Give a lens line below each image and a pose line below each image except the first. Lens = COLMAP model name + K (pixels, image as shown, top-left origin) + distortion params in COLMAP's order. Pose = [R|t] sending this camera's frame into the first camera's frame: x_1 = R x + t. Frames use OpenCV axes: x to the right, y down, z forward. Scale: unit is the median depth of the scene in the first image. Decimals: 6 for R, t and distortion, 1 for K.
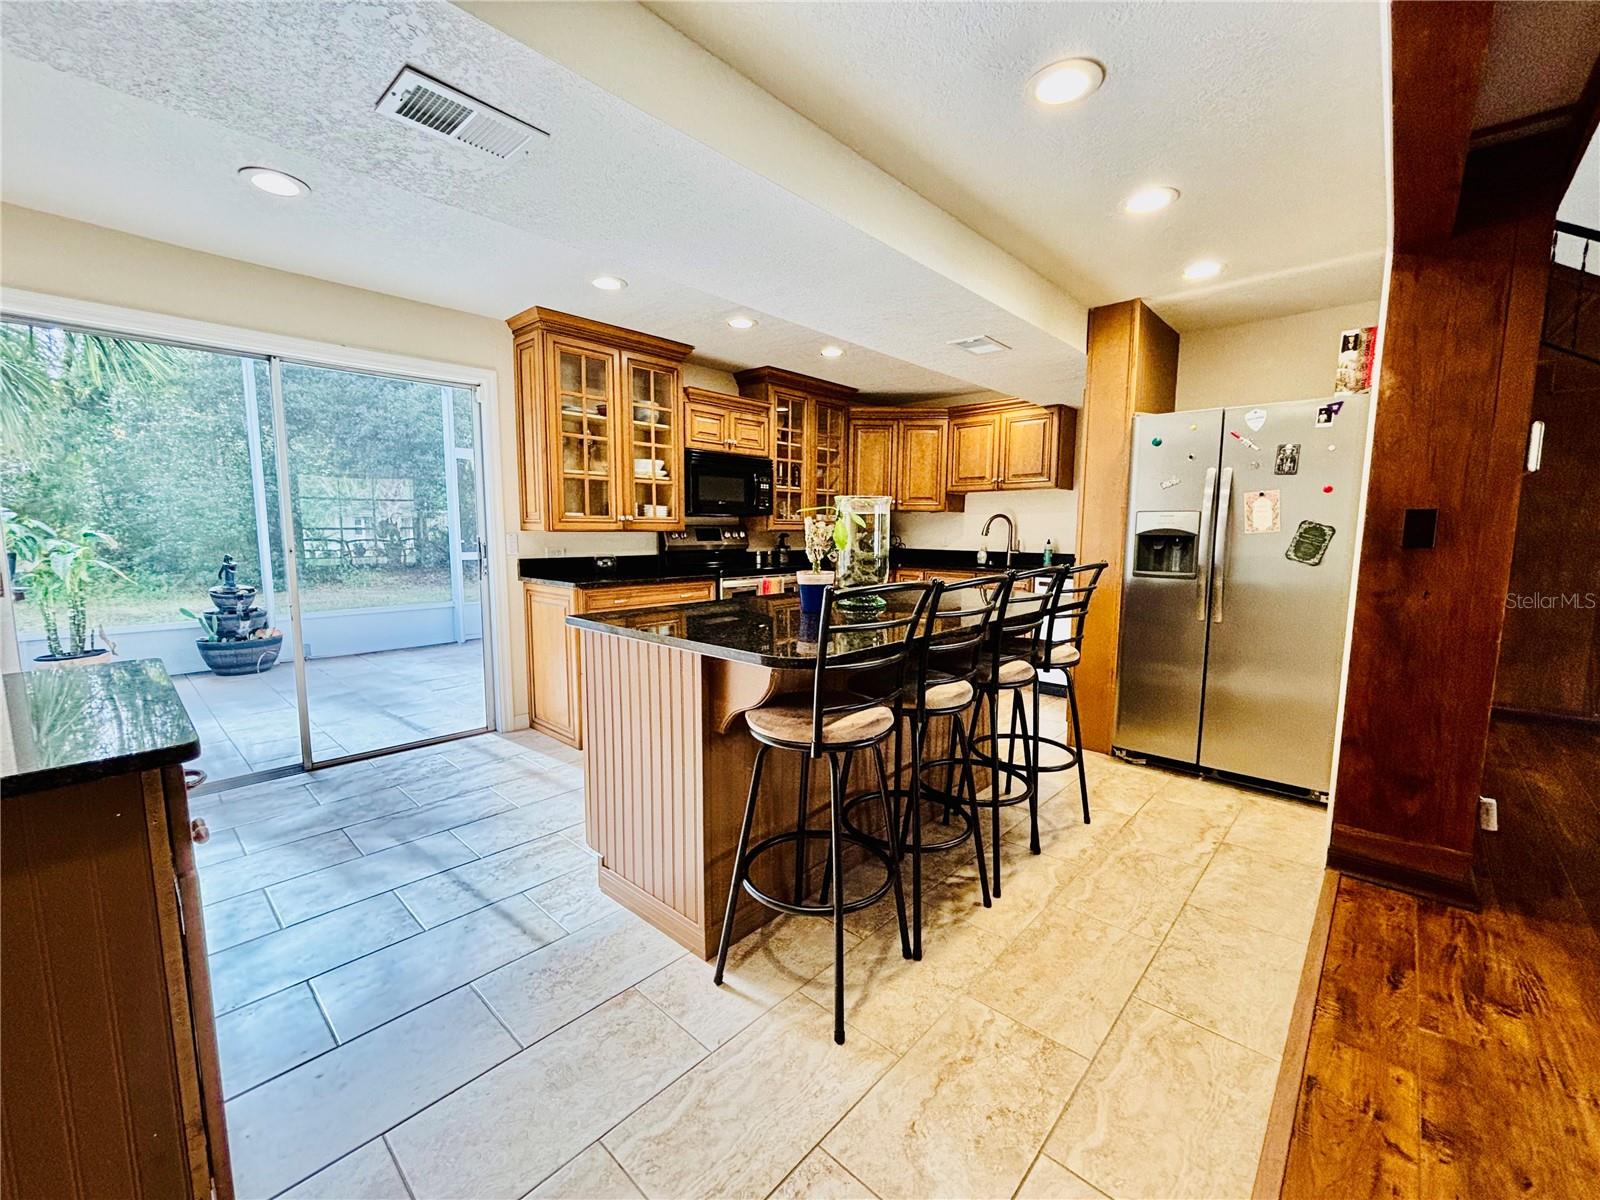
lens RADIAL K [[649.1, 0, 797.0], [0, 649.1, 609.4], [0, 0, 1]] dist [0.000012, -0.000307]
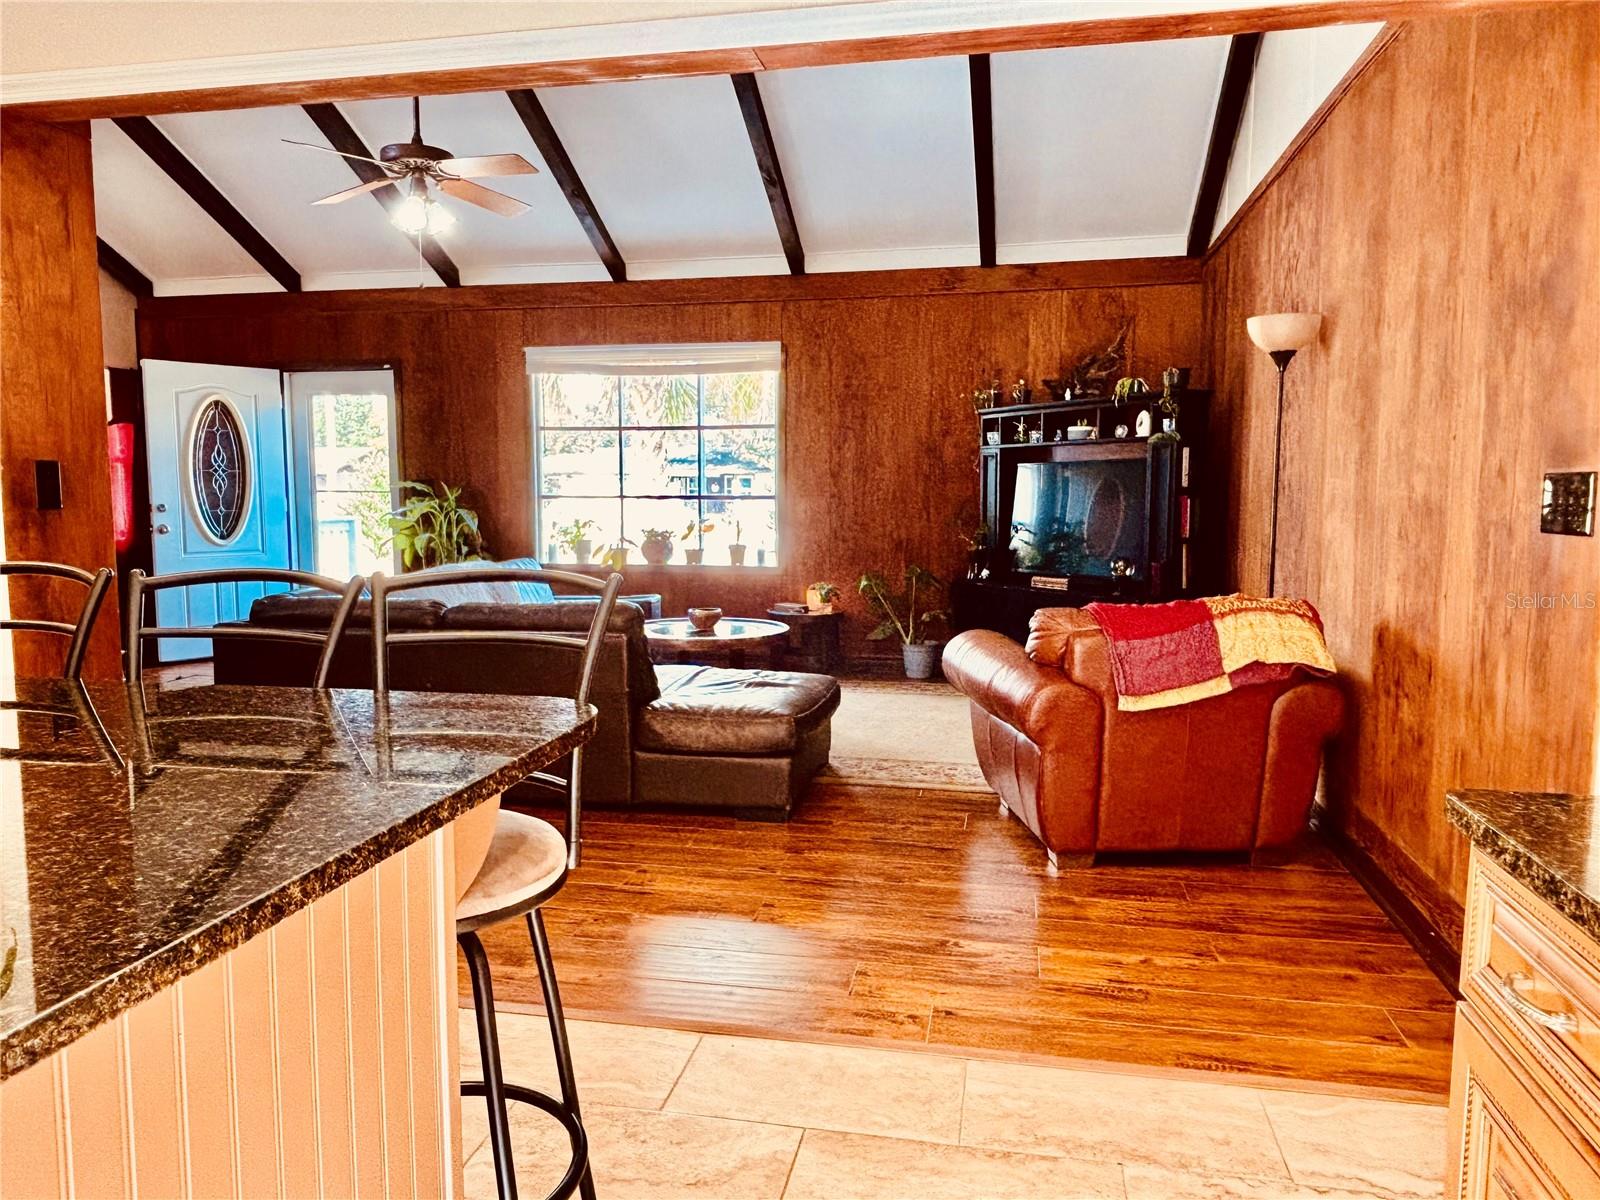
lens RADIAL K [[1129.4, 0, 792.0], [0, 1129.4, 609.7], [0, 0, 1]] dist [-0.002602, -0.003627]
pose [[-0.521738, -0.101177, 0.847085, -0.452259], [0.102332, 0.978350, 0.179884, -0.084770], [-0.846946, 0.180537, -0.500089, 0.627806]]
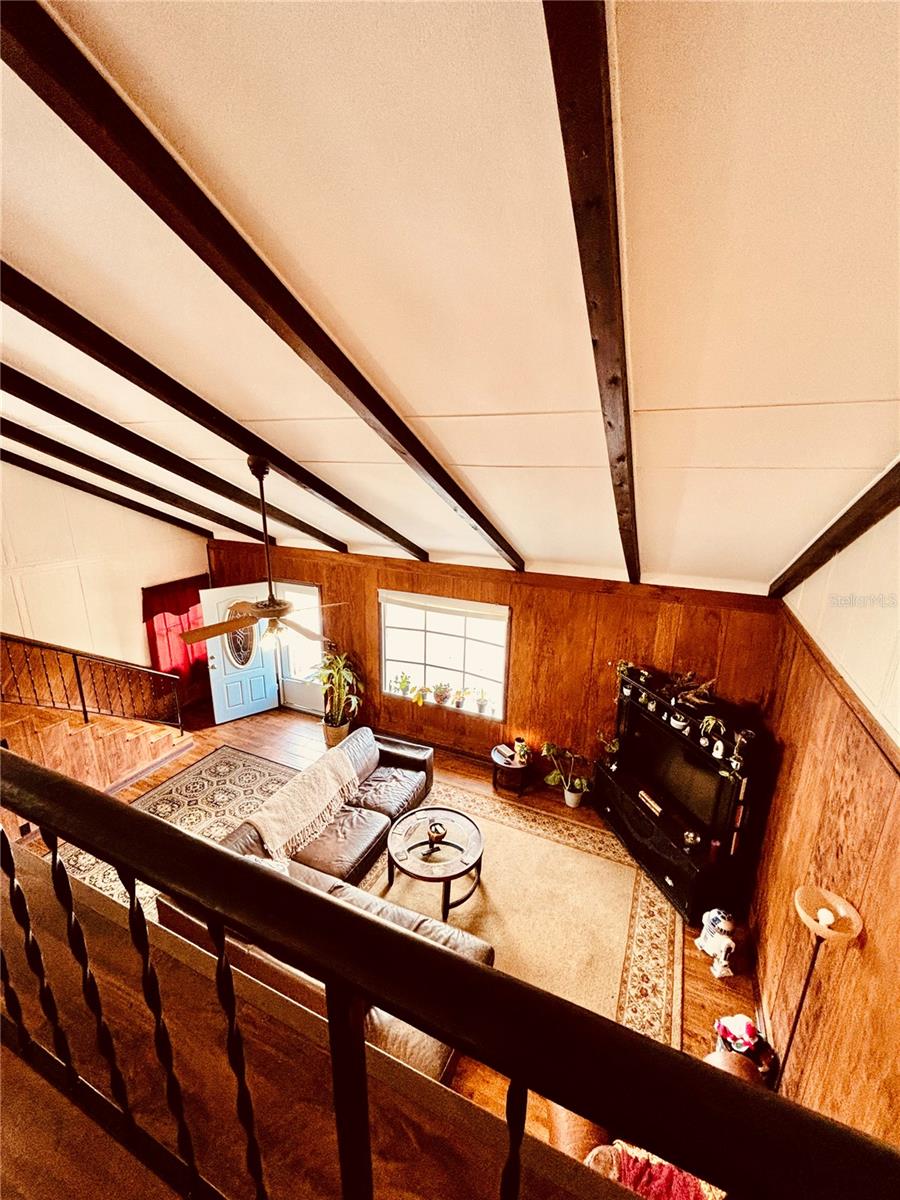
lens RADIAL K [[486.8, 0, 450.0], [0, 486.8, 600.0], [0, 0, 1]] dist [0.002003, -0.000343]
pose [[-0.323799, -0.268239, 0.907305, 0.053091], [0.100804, 0.943729, 0.314983, -0.848404], [-0.940740, 0.193451, -0.278539, 0.064250]]
